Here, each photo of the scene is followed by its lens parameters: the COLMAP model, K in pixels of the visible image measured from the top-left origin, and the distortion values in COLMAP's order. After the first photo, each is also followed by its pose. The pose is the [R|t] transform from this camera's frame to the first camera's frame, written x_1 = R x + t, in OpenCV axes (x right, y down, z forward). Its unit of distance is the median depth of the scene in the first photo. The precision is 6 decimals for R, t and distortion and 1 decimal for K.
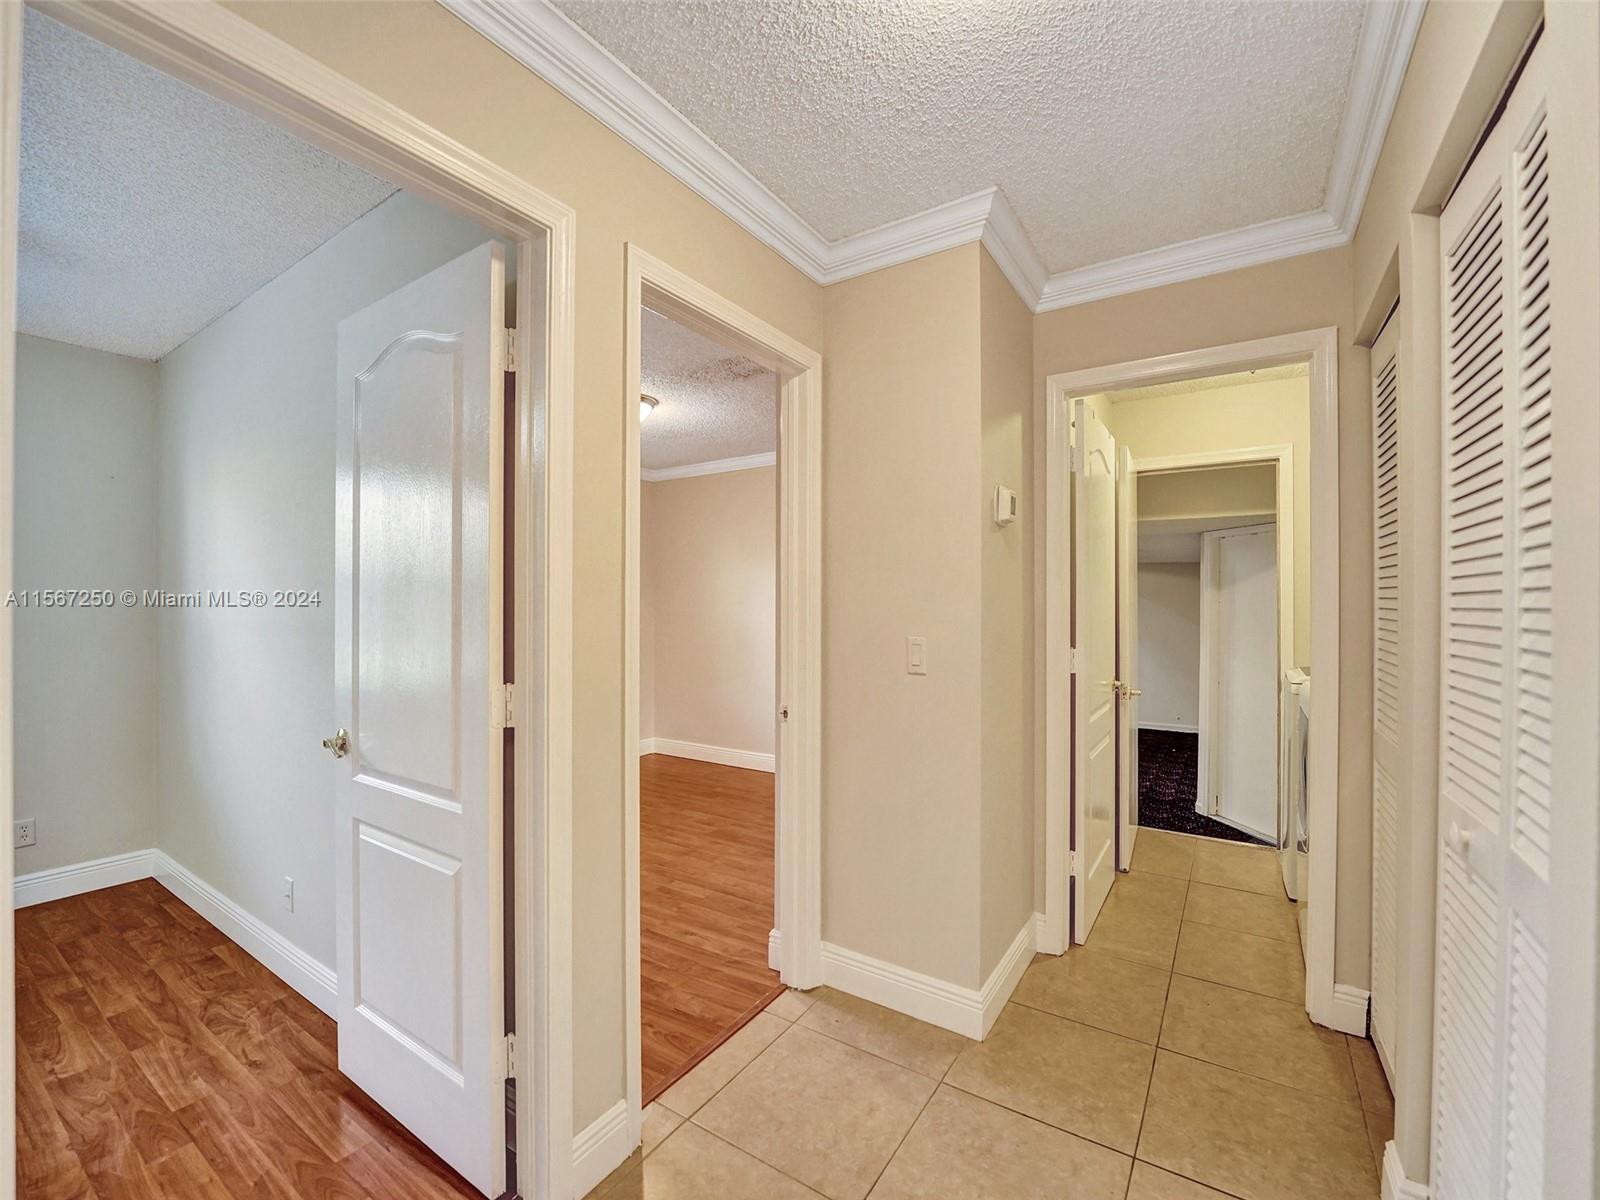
lens RADIAL K [[673.7, 0, 795.9], [0, 673.7, 598.2], [0, 0, 1]] dist [-0.024197, 0.000174]
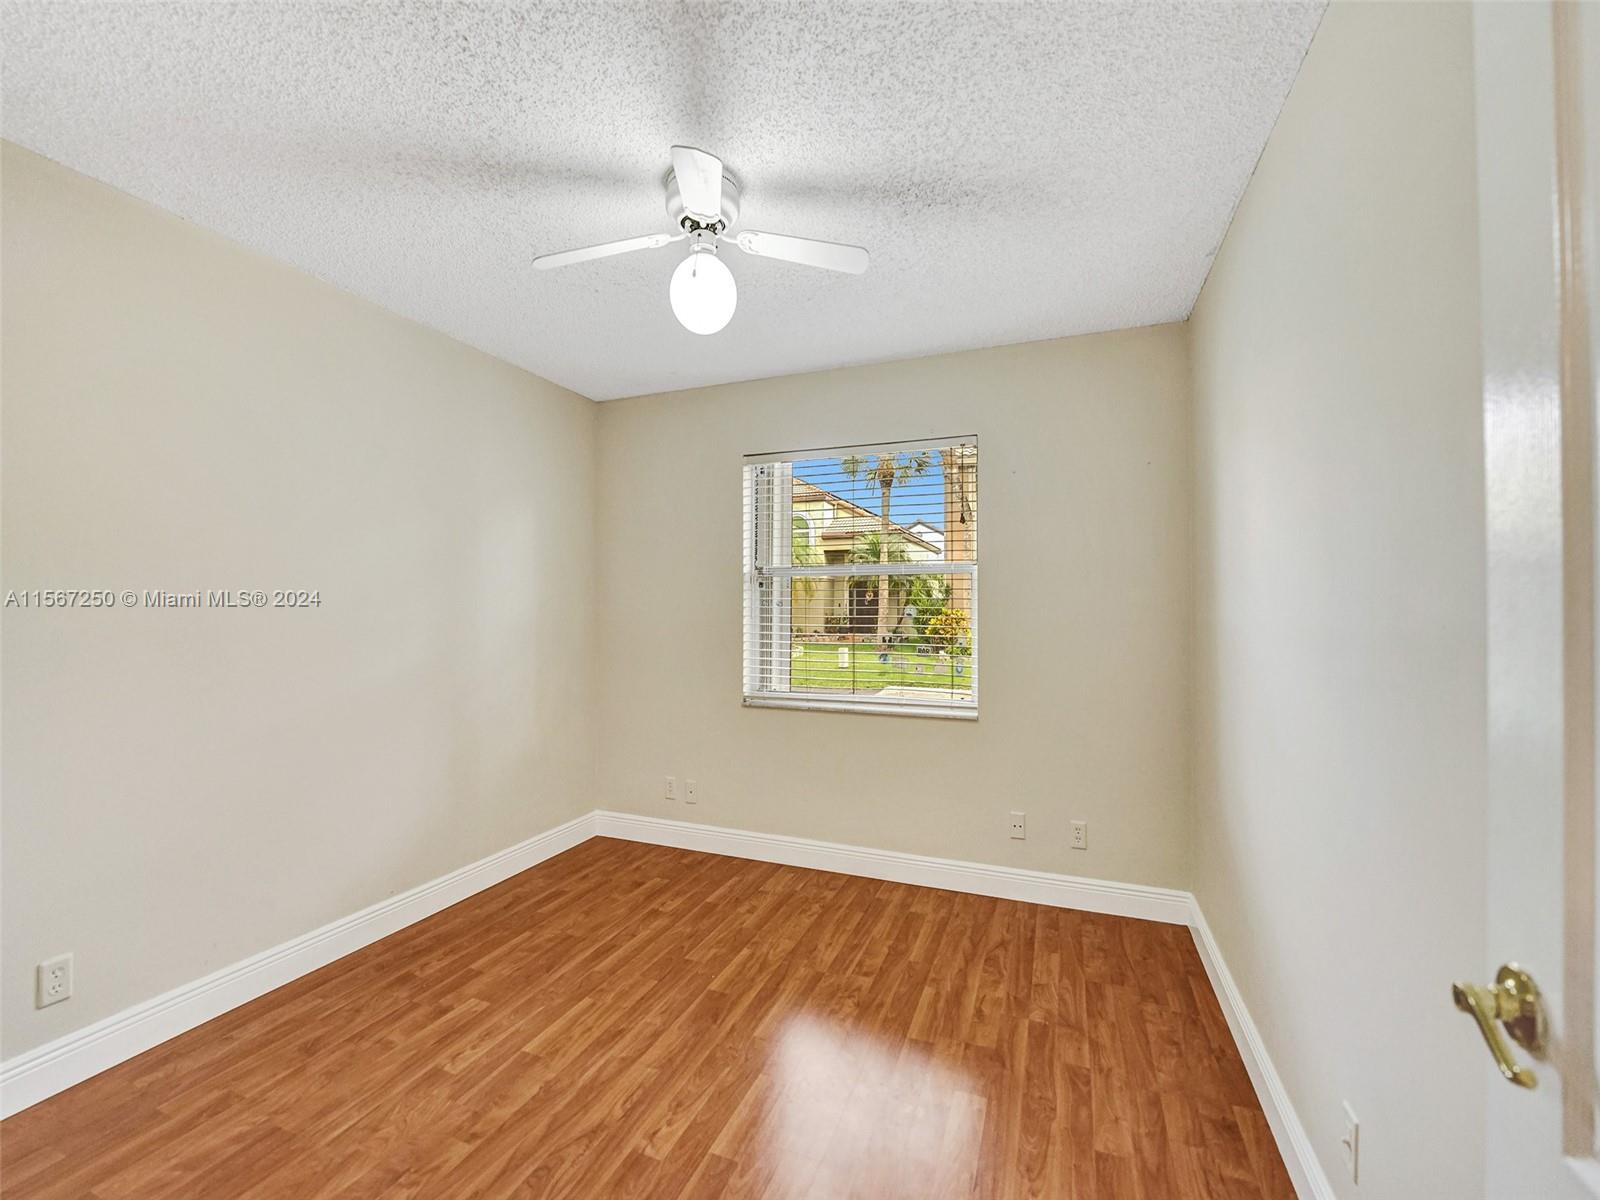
lens RADIAL K [[673.7, 0, 795.9], [0, 673.7, 598.2], [0, 0, 1]] dist [-0.024197, 0.000174]
pose [[0.216496, -0.010550, -0.976227, -0.311661], [0.001587, 0.999944, -0.010455, 0.005182], [0.976282, 0.000714, 0.216500, 0.404360]]
